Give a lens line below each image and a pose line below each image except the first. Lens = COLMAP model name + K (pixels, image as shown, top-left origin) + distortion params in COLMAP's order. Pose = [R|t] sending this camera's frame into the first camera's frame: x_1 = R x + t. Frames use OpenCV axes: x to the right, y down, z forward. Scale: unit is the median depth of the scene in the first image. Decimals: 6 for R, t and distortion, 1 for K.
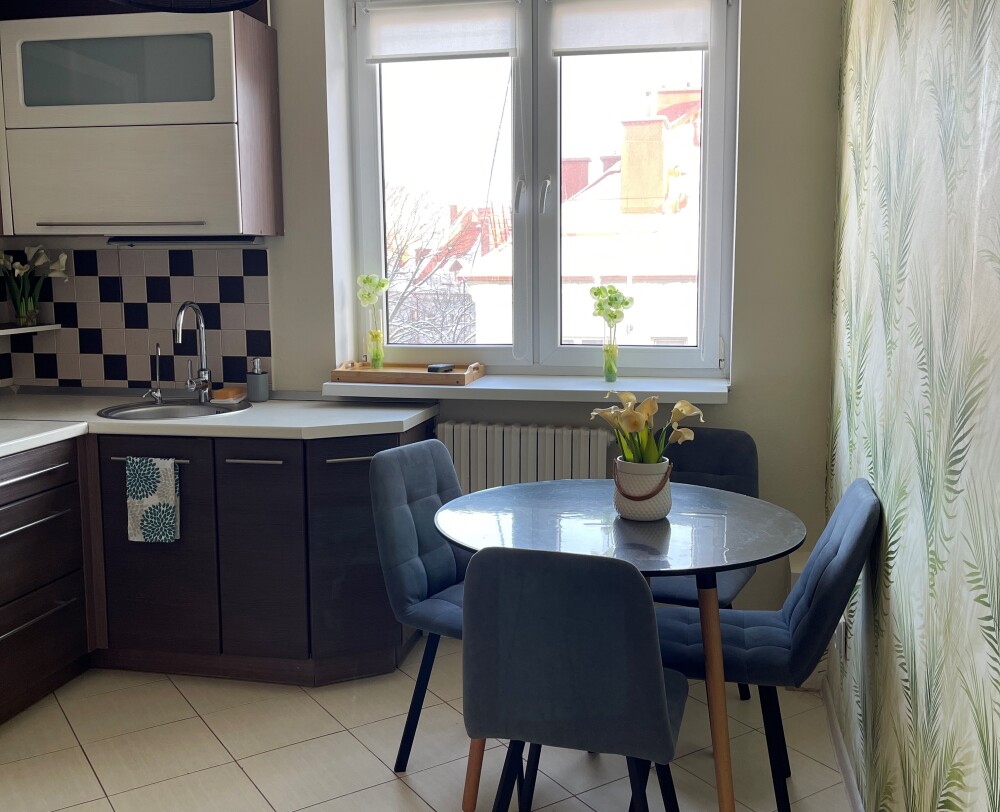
lens RADIAL K [[1108.3, 0, 500.0], [0, 1108.3, 406.0], [0, 0, 1]] dist [0.005850, 0.003692]
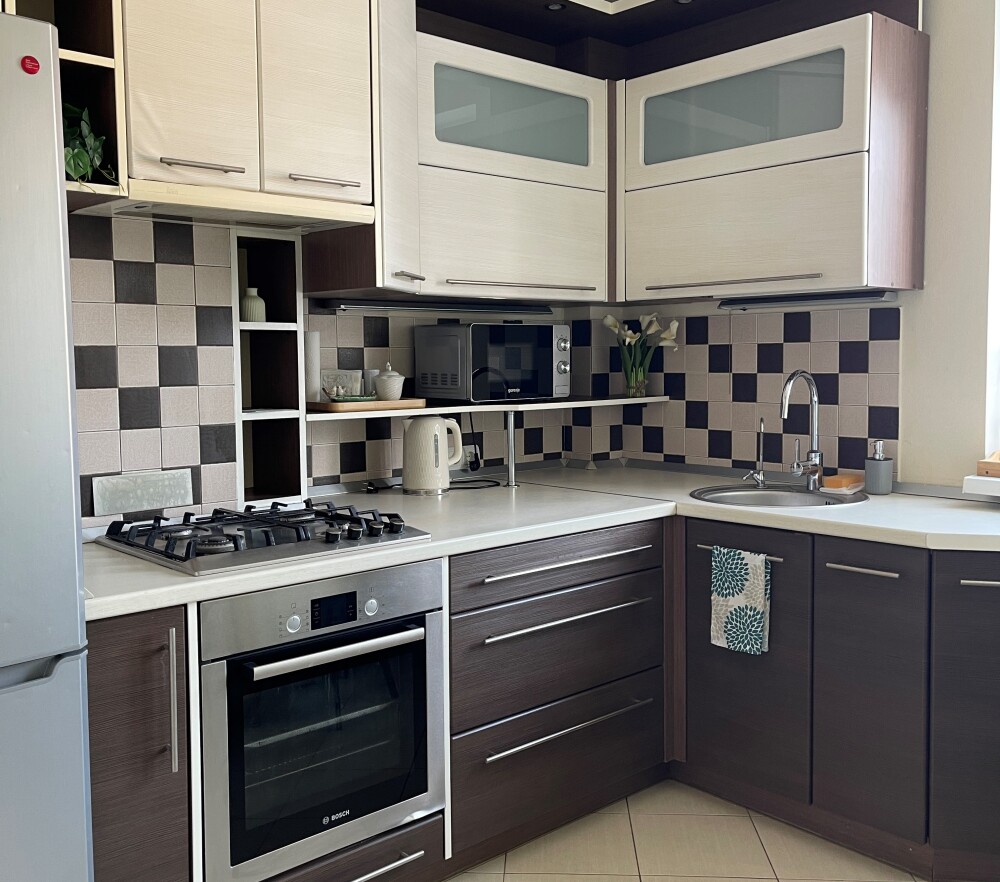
lens RADIAL K [[1018.7, 0, 501.3], [0, 1018.7, 420.1], [0, 0, 1]] dist [0.065172, -0.085007]
pose [[0.819358, 0.034285, -0.572256, -0.017148], [-0.074125, 0.996167, -0.046449, -0.002692], [0.568470, 0.080477, 0.818758, 0.226967]]
